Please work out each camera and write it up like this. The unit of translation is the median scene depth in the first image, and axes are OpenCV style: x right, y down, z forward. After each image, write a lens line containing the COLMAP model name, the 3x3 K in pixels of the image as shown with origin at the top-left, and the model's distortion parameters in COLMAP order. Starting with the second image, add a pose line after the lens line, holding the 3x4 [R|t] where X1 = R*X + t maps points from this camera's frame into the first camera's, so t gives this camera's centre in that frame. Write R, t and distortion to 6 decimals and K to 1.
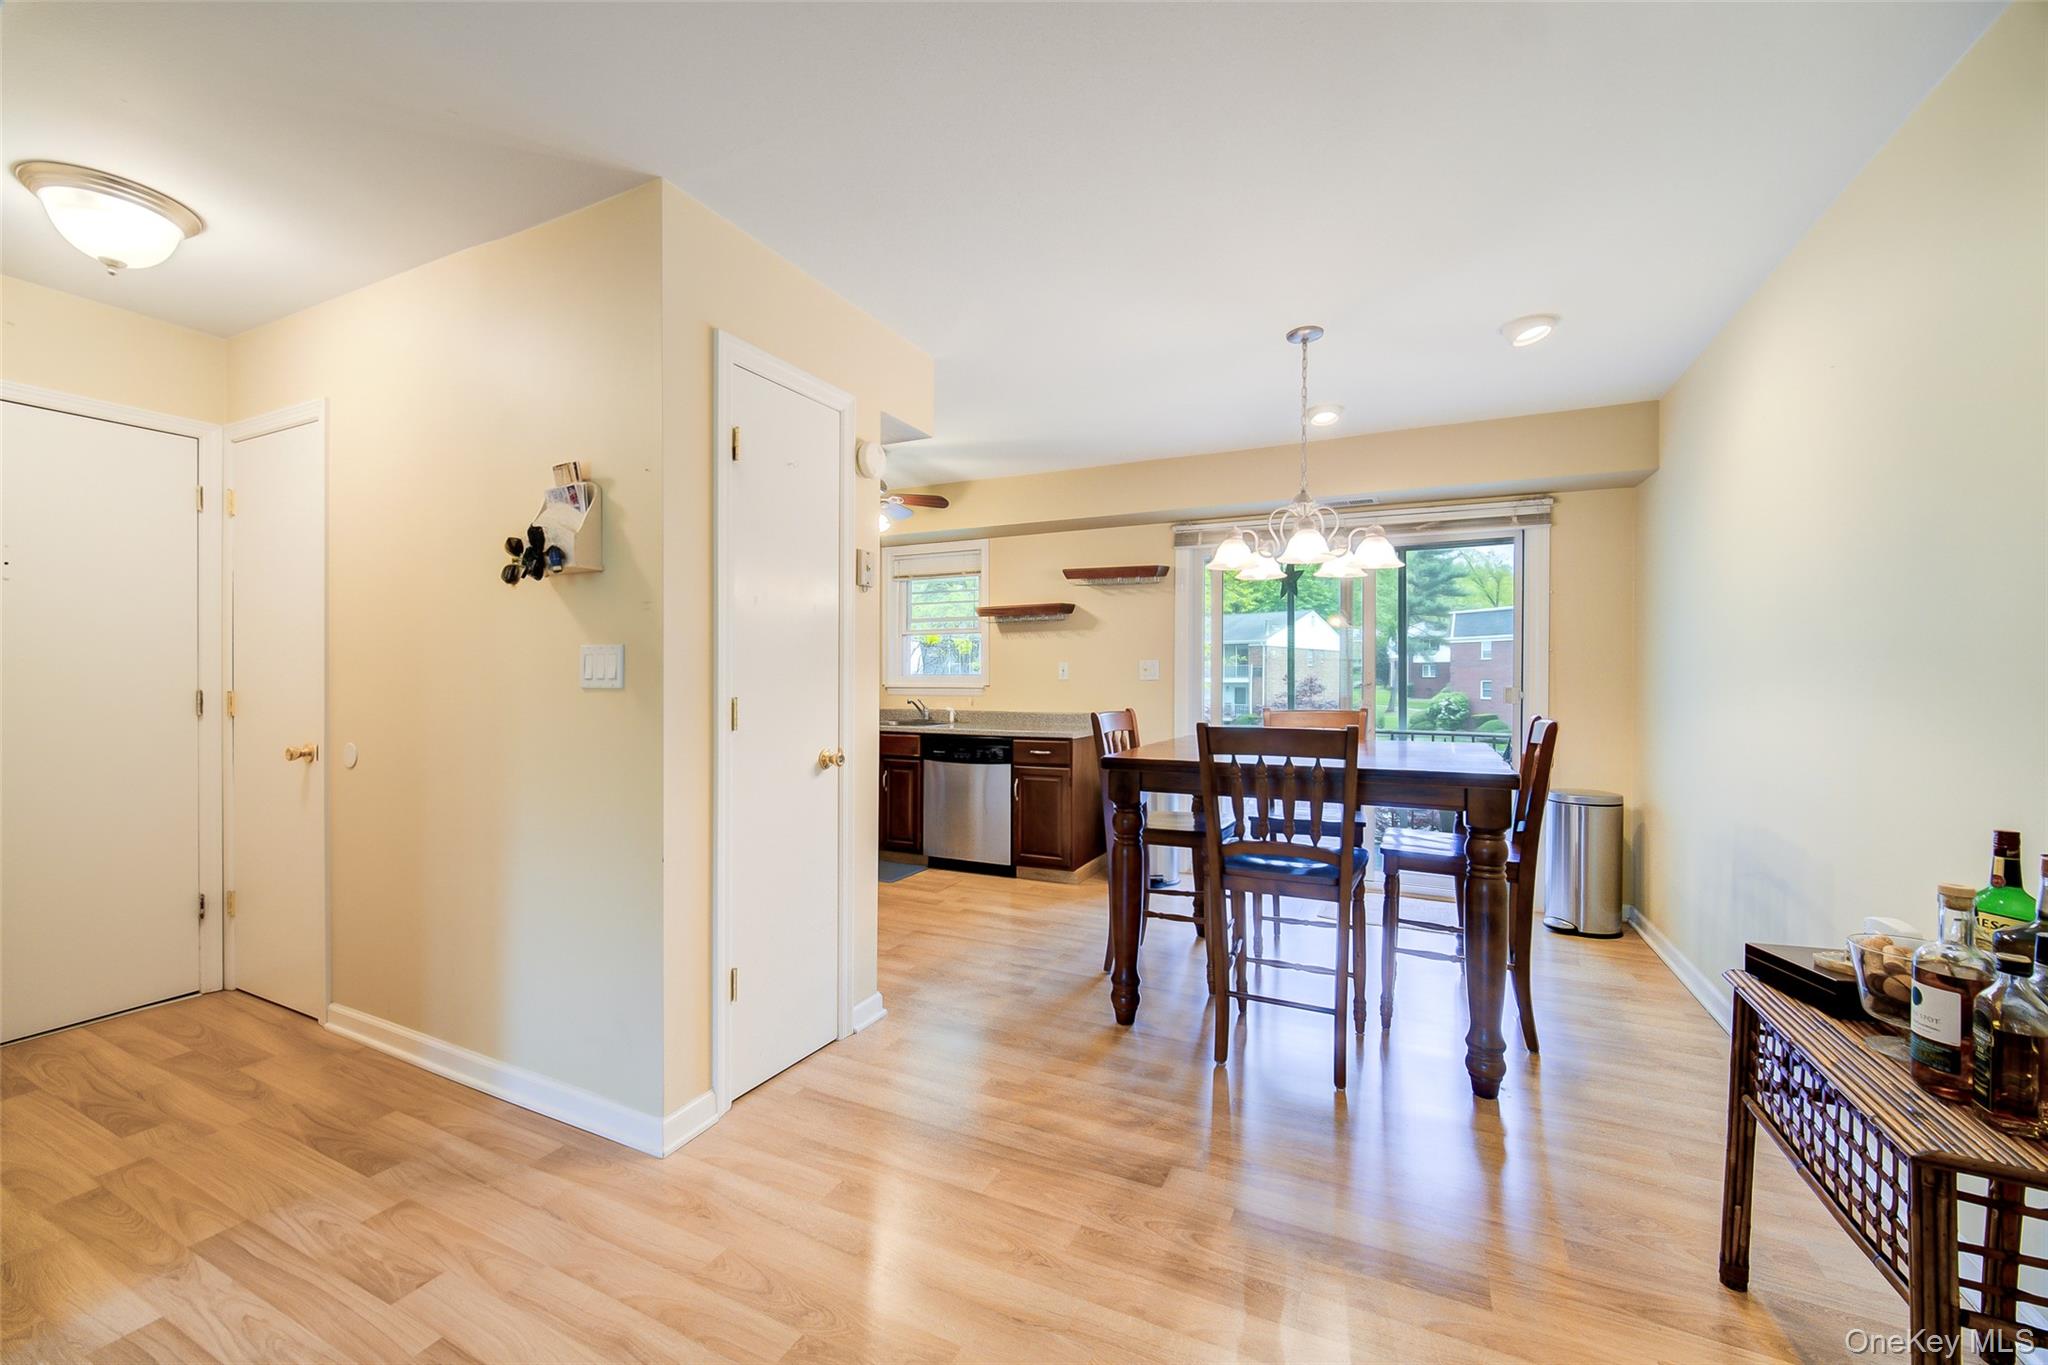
lens RADIAL K [[833.9, 0, 1004.1], [0, 833.9, 676.9], [0, 0, 1]] dist [-0.001691, -0.000634]
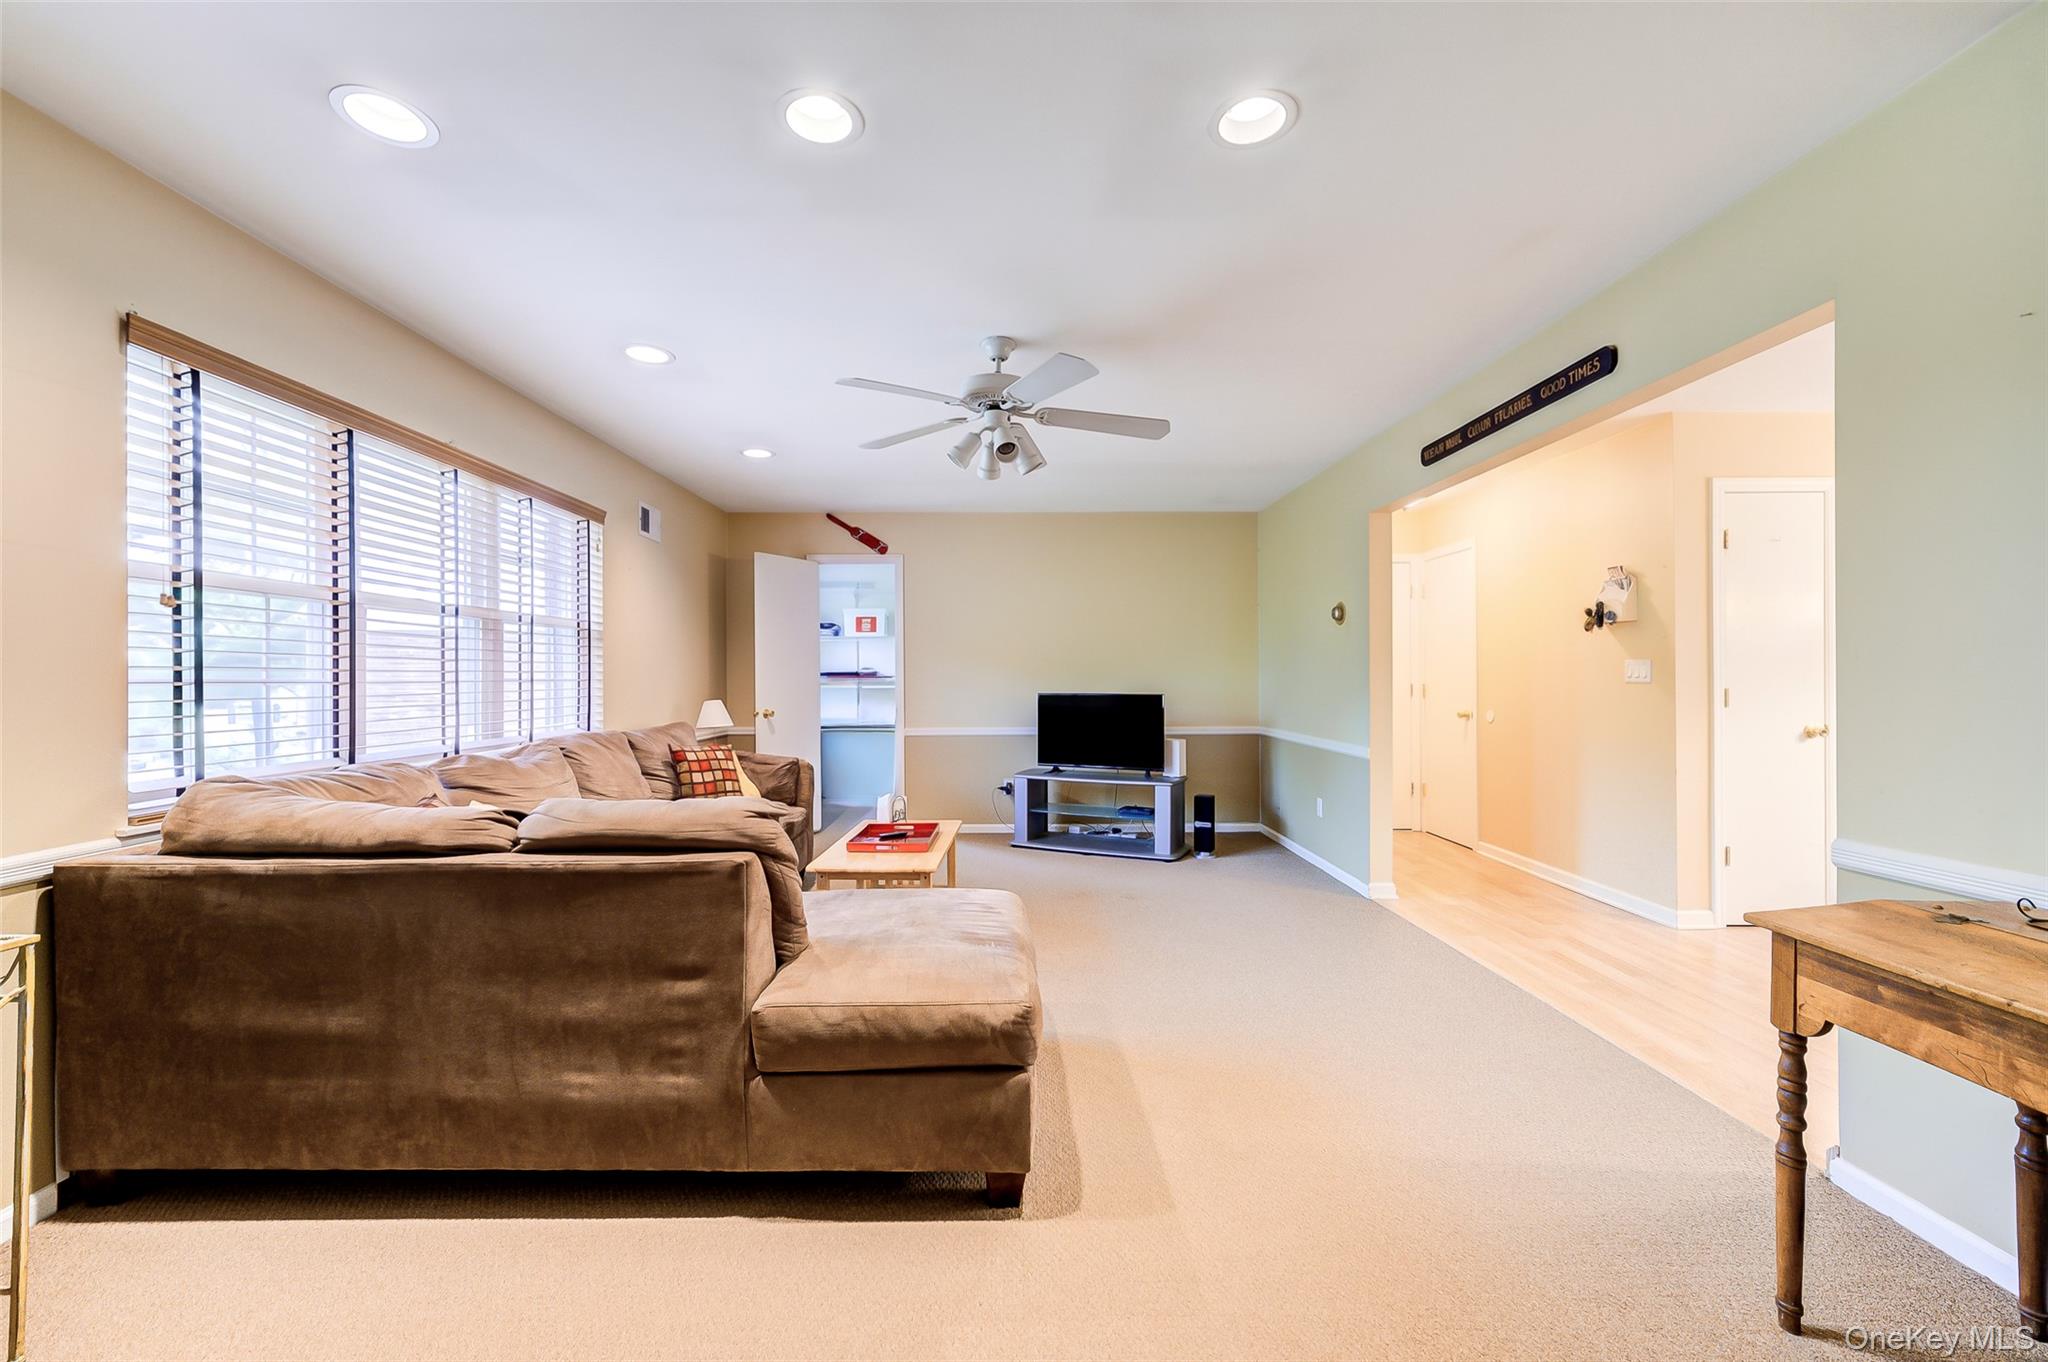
lens RADIAL K [[804.8, 0, 1014.7], [0, 804.8, 680.0], [0, 0, 1]] dist [0.002870, 0.000061]
pose [[0.477354, -0.004772, -0.878698, 0.343475], [0.006998, 0.999974, -0.001629, 0.000872], [0.878683, -0.005371, 0.477375, -0.850191]]
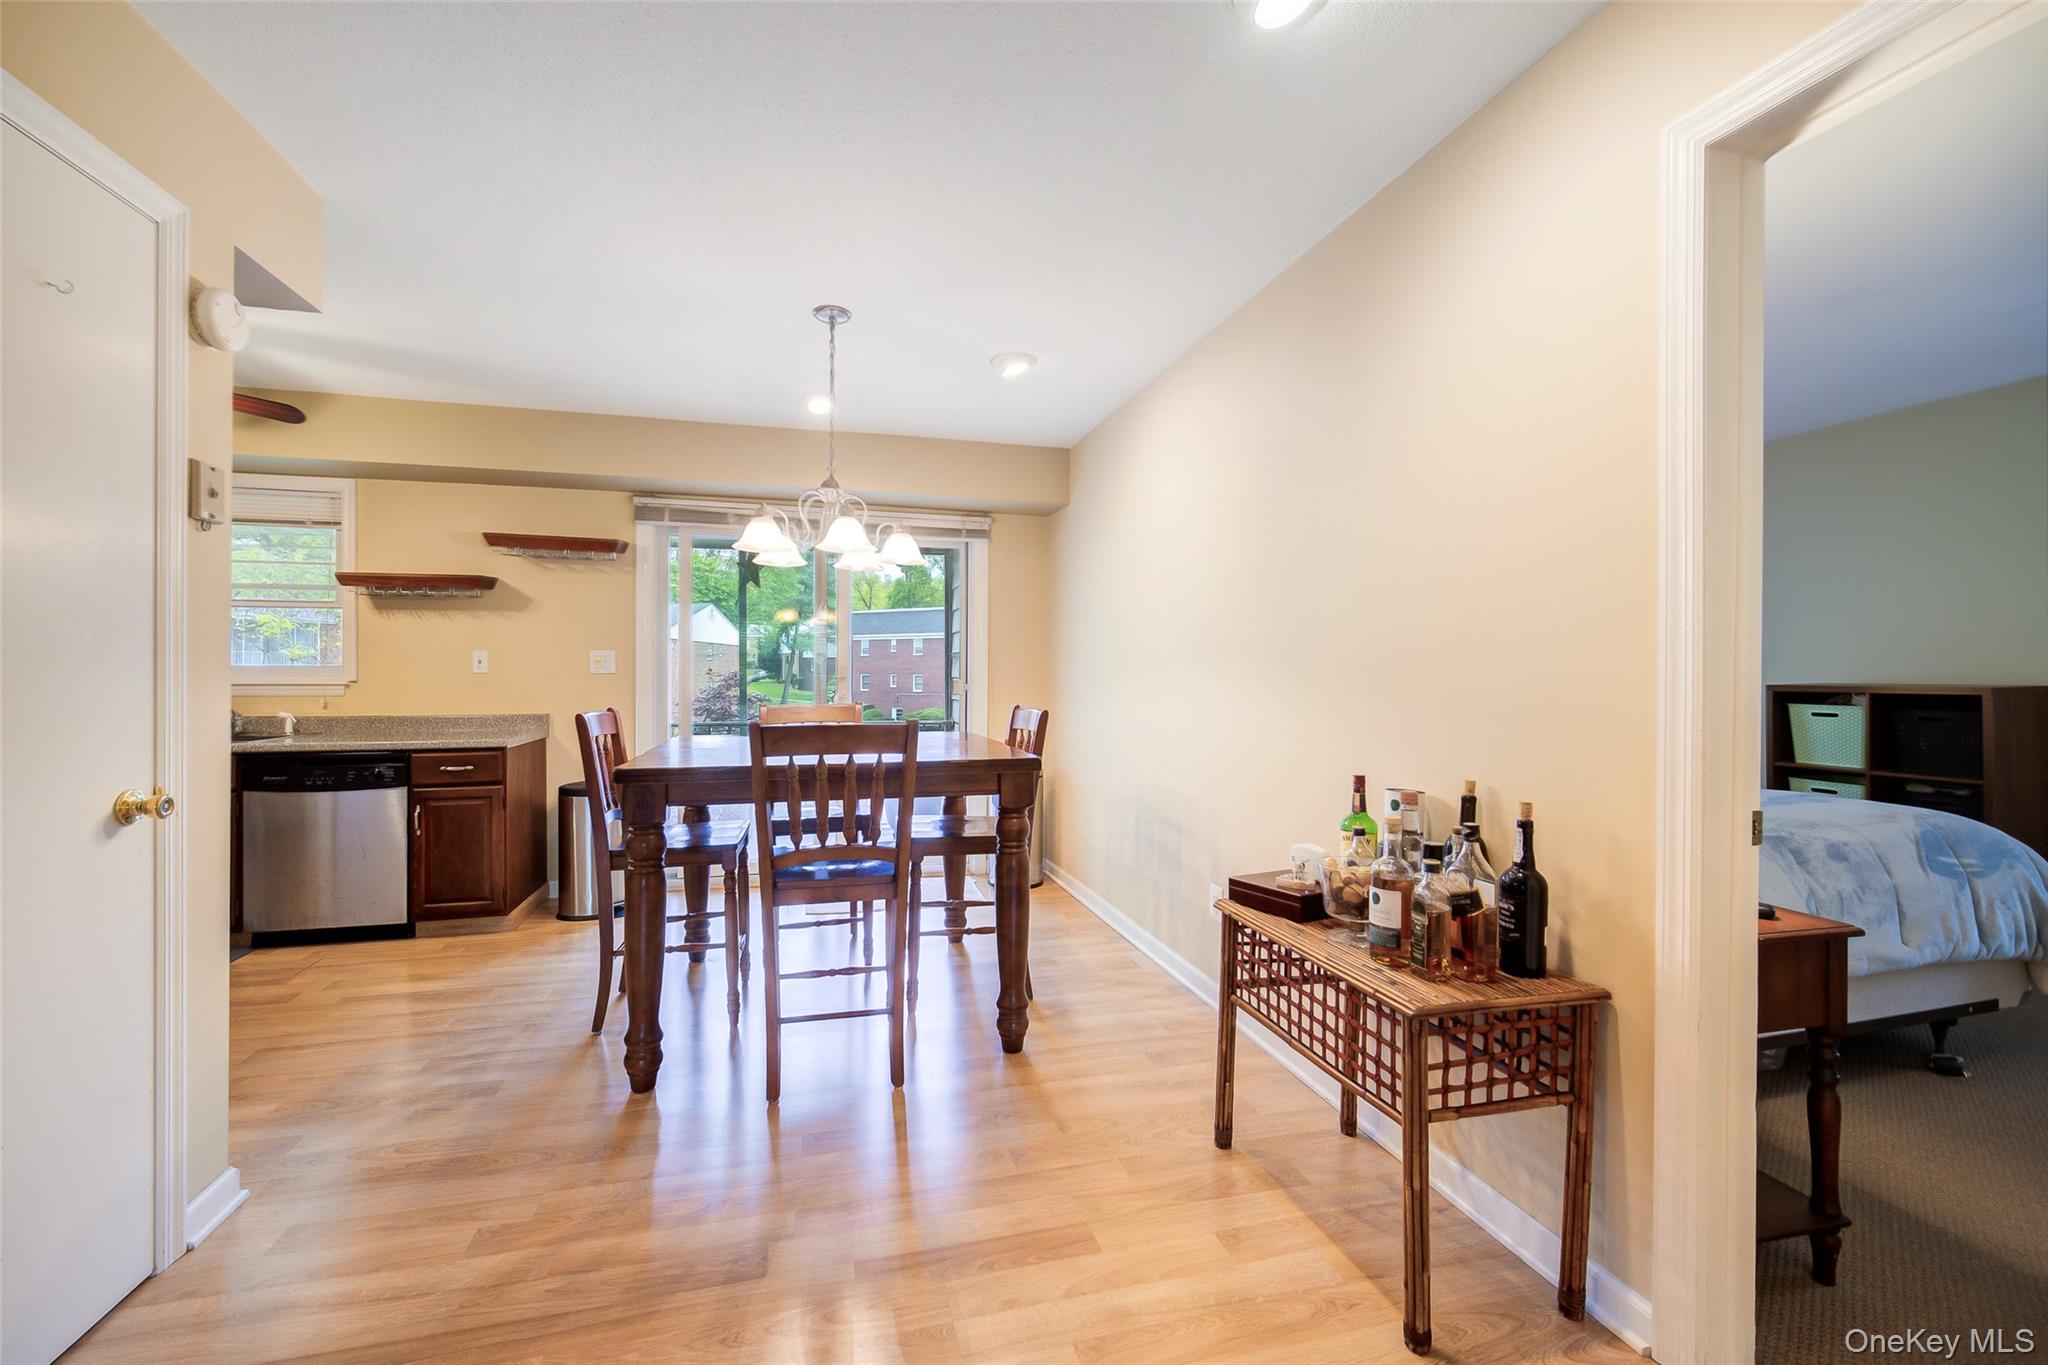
lens RADIAL K [[833.9, 0, 1004.1], [0, 833.9, 676.9], [0, 0, 1]] dist [-0.001691, -0.000634]
pose [[0.754384, -0.001793, 0.656431, -0.124292], [-0.002603, 0.999980, 0.005722, 0.001385], [-0.656428, -0.006025, 0.754365, 0.144532]]
